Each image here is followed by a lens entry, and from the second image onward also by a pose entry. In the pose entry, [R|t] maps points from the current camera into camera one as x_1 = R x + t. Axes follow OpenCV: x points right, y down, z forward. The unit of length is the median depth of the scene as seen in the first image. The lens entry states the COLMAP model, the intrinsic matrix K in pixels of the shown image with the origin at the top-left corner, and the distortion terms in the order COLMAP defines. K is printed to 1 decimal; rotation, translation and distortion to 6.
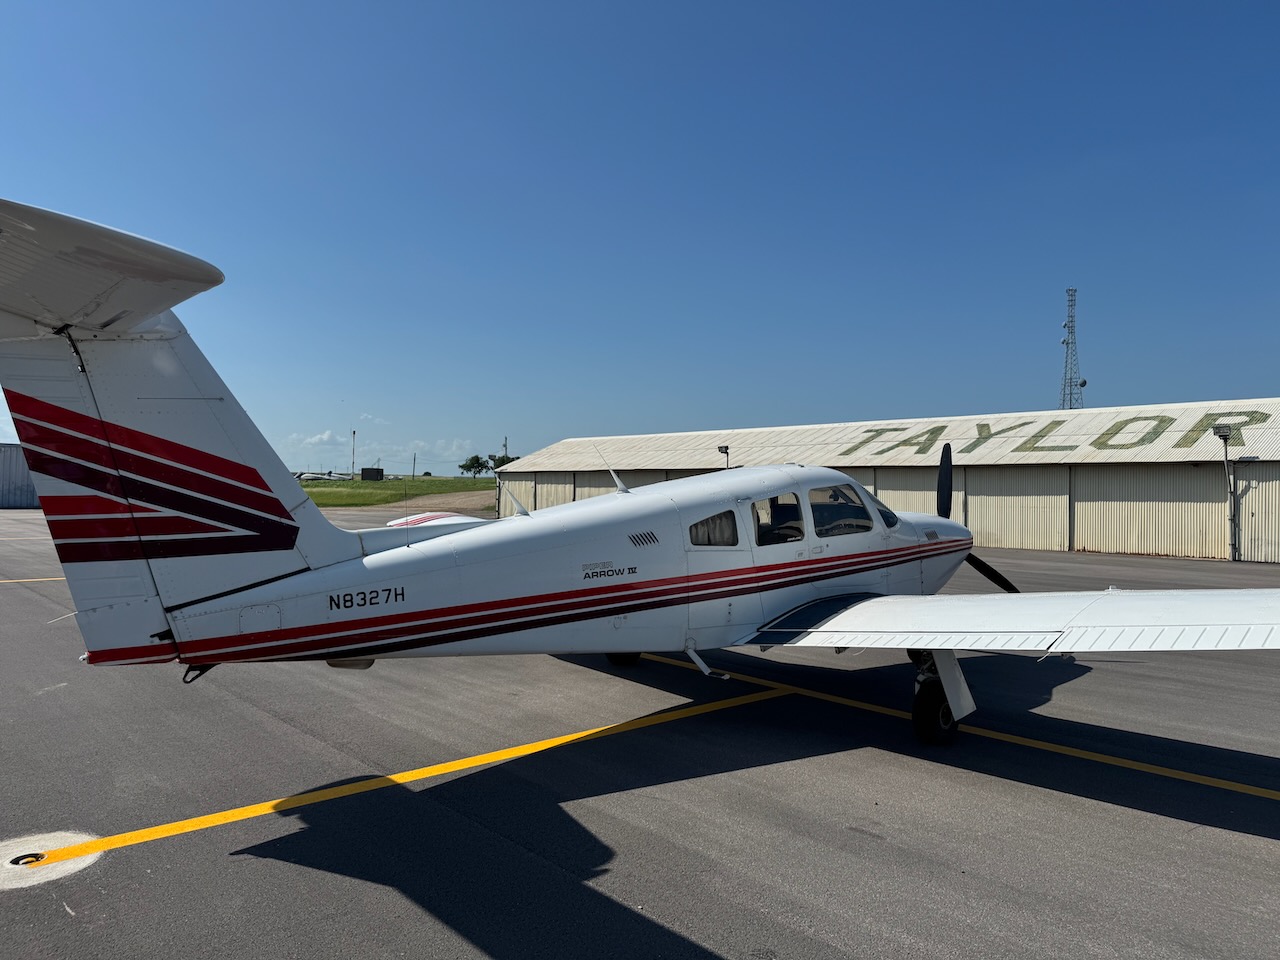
lens RADIAL K [[898.0, 0, 642.3], [0, 898.0, 456.9], [0, 0, 1]] dist [0.059745, -0.070104]
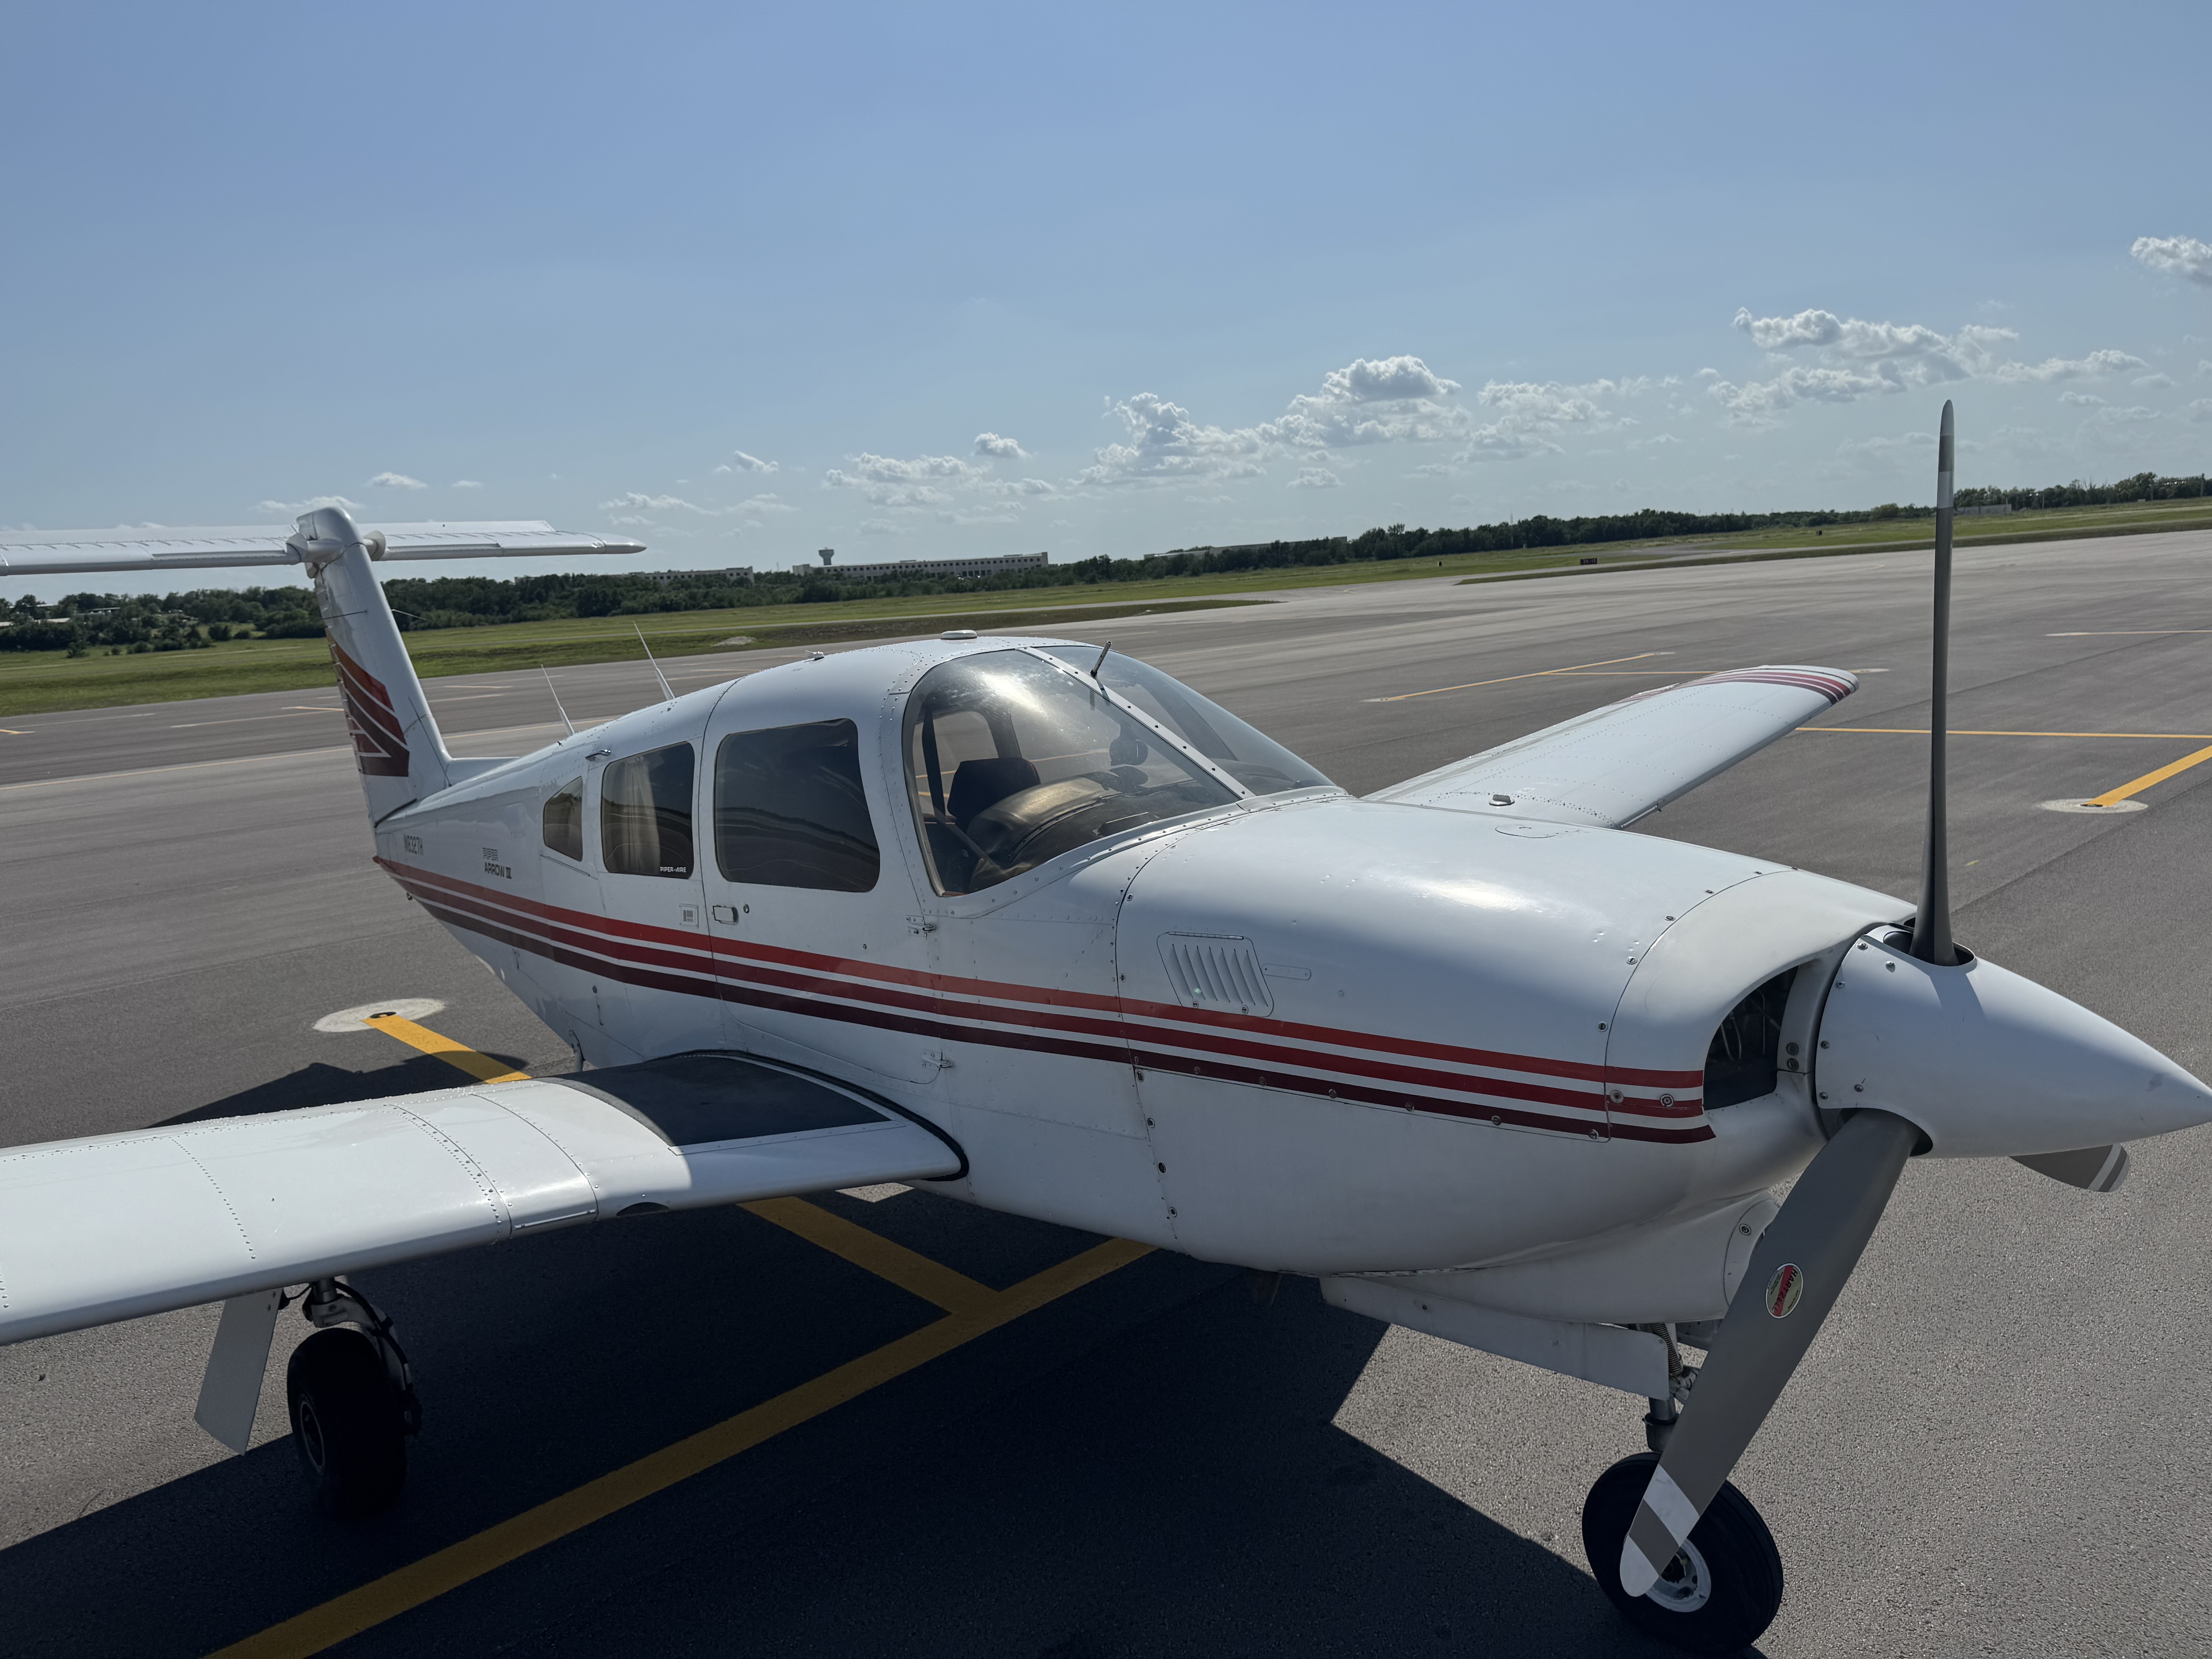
lens RADIAL K [[1561.3, 0, 1106.0], [0, 1561.3, 829.5], [0, 0, 1]] dist [0.064953, -0.091361]
pose [[0.008040, 0.144400, -0.989487, 1.077969], [0.105922, 0.983829, 0.144435, 0.000849], [0.994342, -0.105970, -0.007386, 1.583564]]
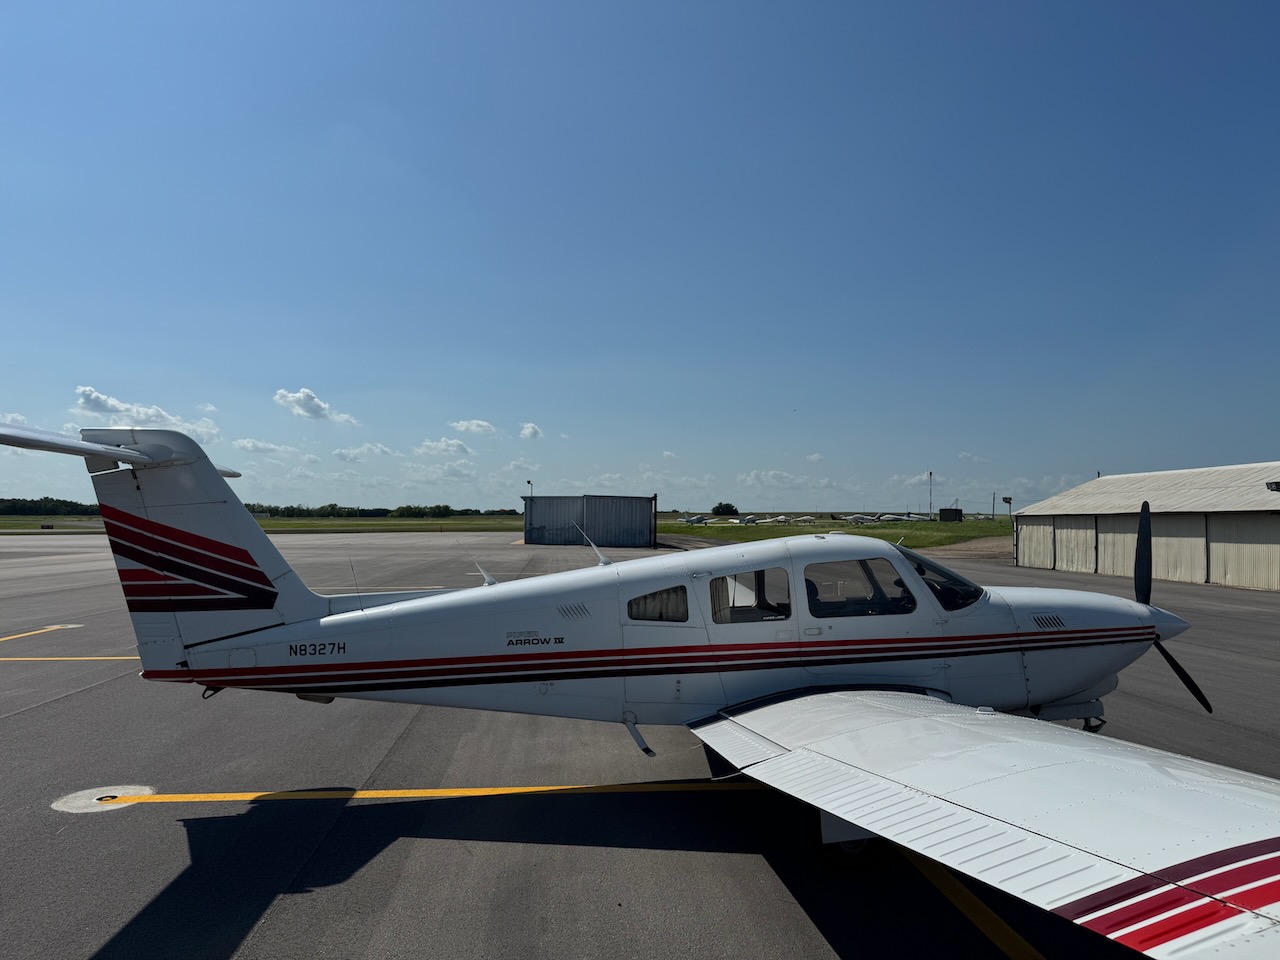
lens RADIAL K [[902.0, 0, 653.8], [0, 902.0, 474.1], [0, 0, 1]] dist [0.070561, -0.100348]
pose [[0.799656, -0.036914, -0.599322, 0.854066], [0.022829, 0.999256, -0.031087, -0.042557], [0.600024, 0.011177, 0.799904, 0.230331]]
